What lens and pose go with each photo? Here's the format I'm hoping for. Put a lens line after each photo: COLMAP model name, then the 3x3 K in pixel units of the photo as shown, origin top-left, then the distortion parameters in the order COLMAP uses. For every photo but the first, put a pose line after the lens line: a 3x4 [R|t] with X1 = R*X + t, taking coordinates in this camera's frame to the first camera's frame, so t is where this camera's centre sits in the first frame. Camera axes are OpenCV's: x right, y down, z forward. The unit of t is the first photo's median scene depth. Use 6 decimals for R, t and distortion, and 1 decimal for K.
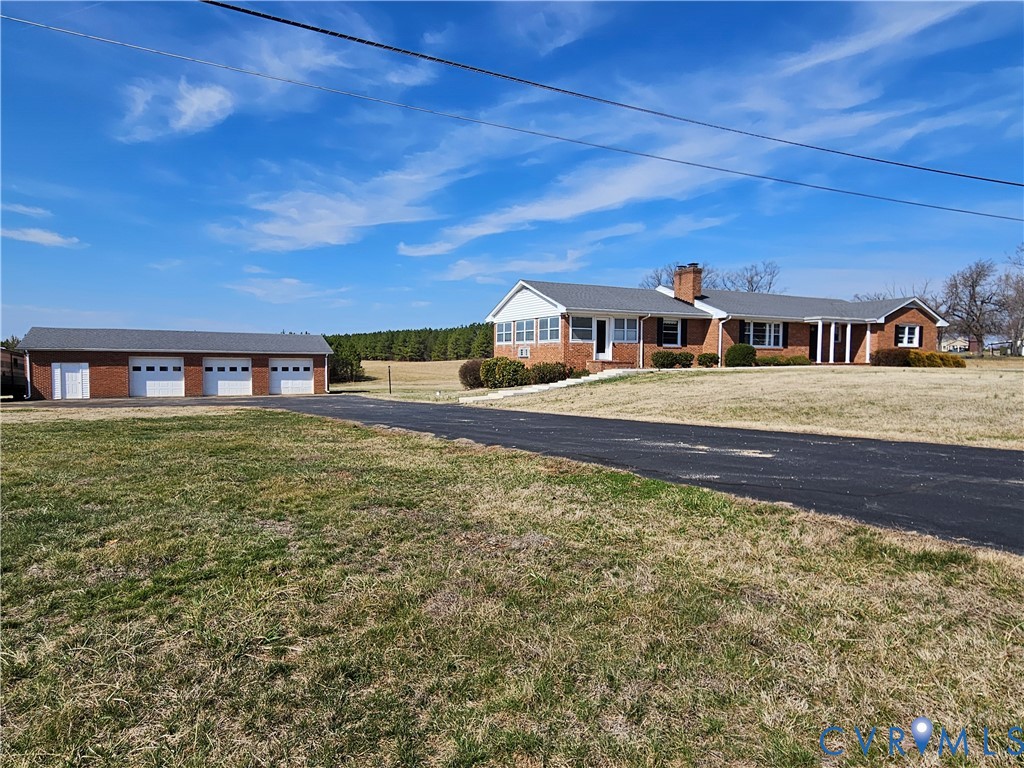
lens RADIAL K [[635.6, 0, 512.0], [0, 635.6, 384.0], [0, 0, 1]] dist [0.001380, -0.001965]
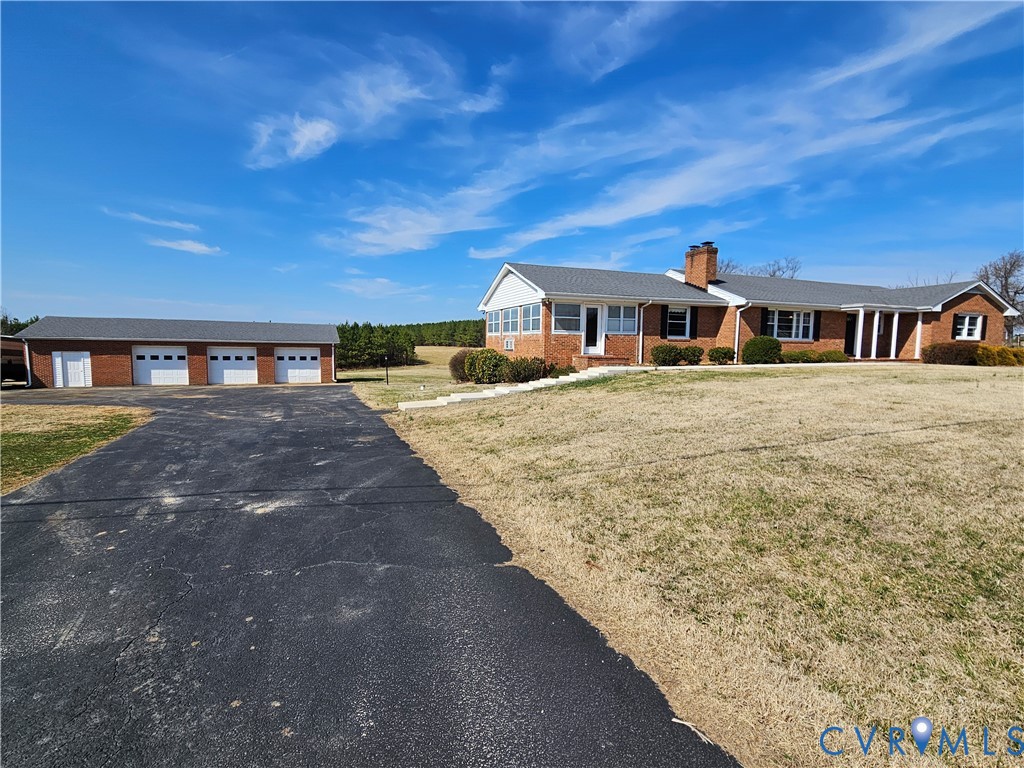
lens RADIAL K [[515.1, 0, 509.5], [0, 515.1, 393.5], [0, 0, 1]] dist [-0.000065, 0.000710]
pose [[0.993805, 0.016816, -0.109862, 0.080702], [-0.010656, 0.998350, 0.056420, -0.017353], [0.110629, -0.054900, 0.992344, 0.219112]]
